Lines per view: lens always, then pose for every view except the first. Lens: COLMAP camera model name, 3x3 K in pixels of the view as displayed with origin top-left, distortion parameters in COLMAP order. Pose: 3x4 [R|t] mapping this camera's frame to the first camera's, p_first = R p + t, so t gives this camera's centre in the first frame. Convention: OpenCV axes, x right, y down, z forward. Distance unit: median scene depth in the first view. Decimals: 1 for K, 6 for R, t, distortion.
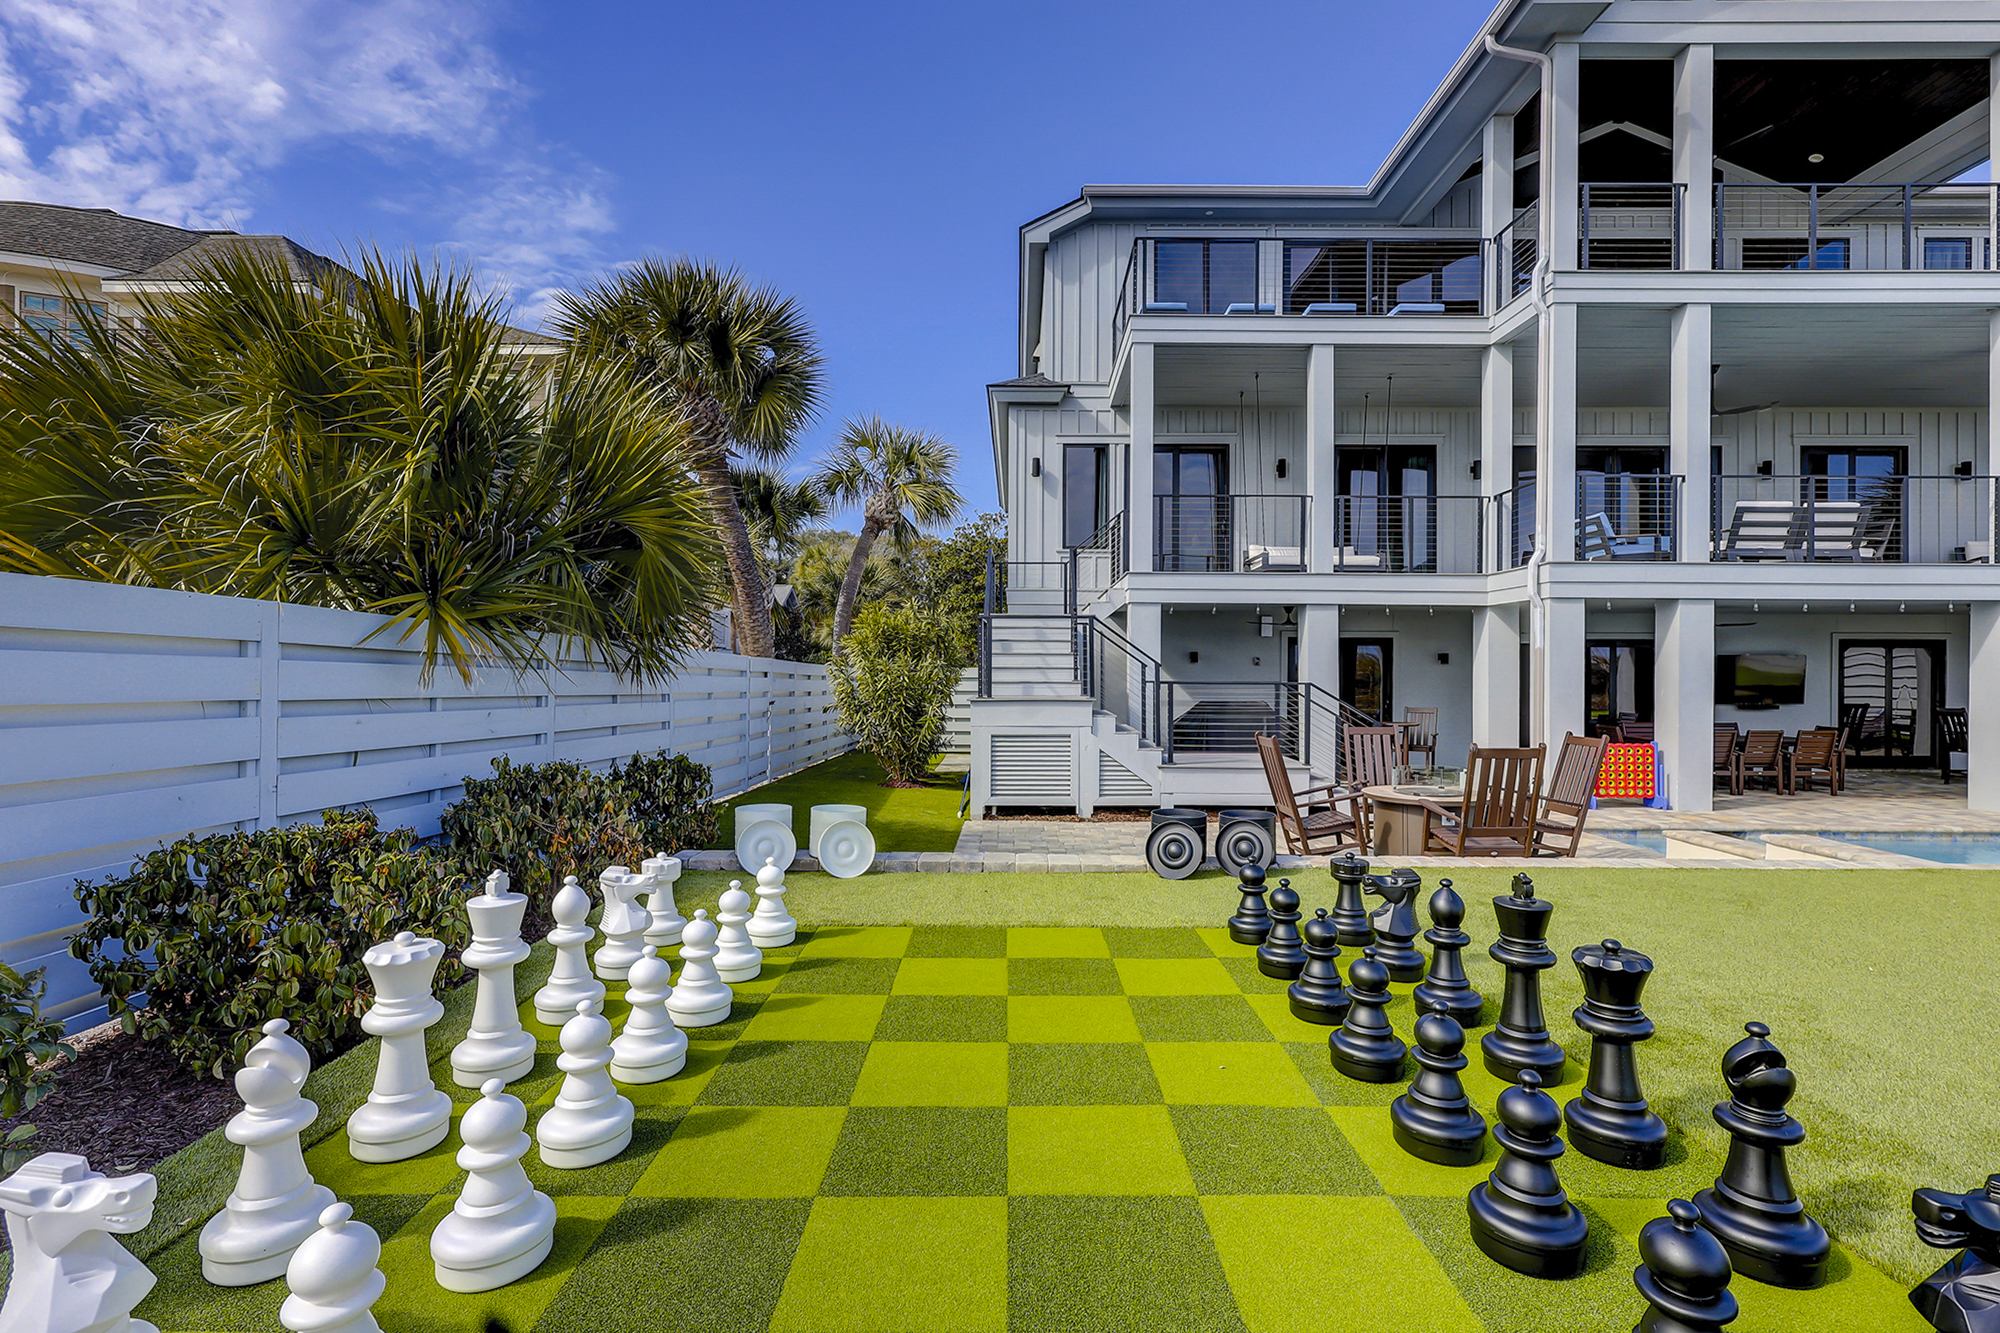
lens RADIAL K [[925.5, 0, 993.5], [0, 925.5, 672.8], [0, 0, 1]] dist [-0.000646, -0.000283]
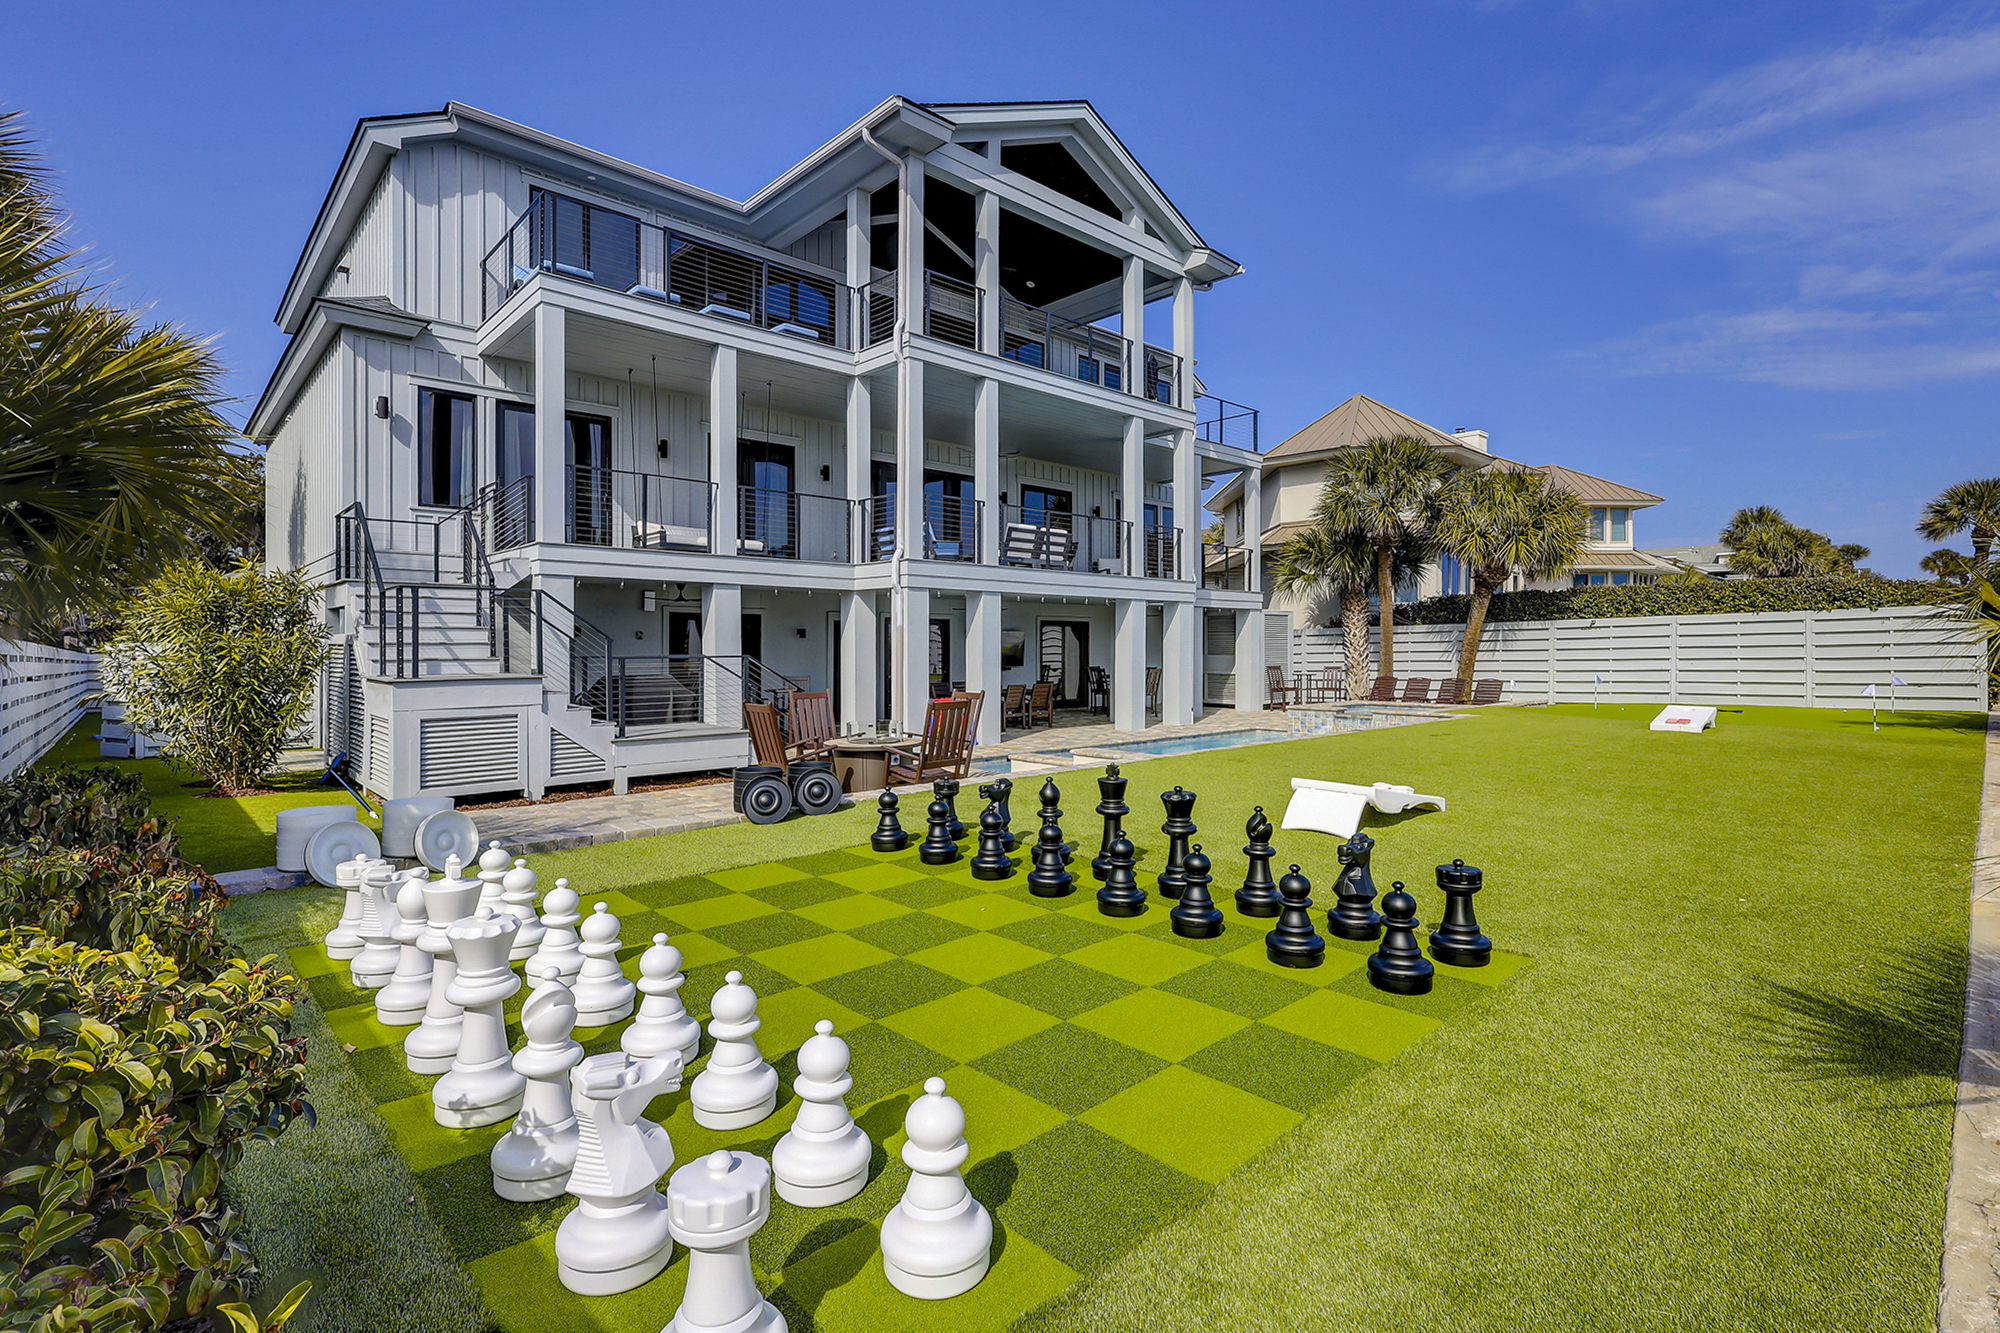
lens RADIAL K [[940.2, 0, 1010.8], [0, 940.2, 651.8], [0, 0, 1]] dist [-0.002473, -0.000690]
pose [[0.715484, -0.011475, 0.698535, -0.181160], [0.007302, 0.999933, 0.008948, -0.001006], [-0.698591, -0.001301, 0.715520, -0.027827]]
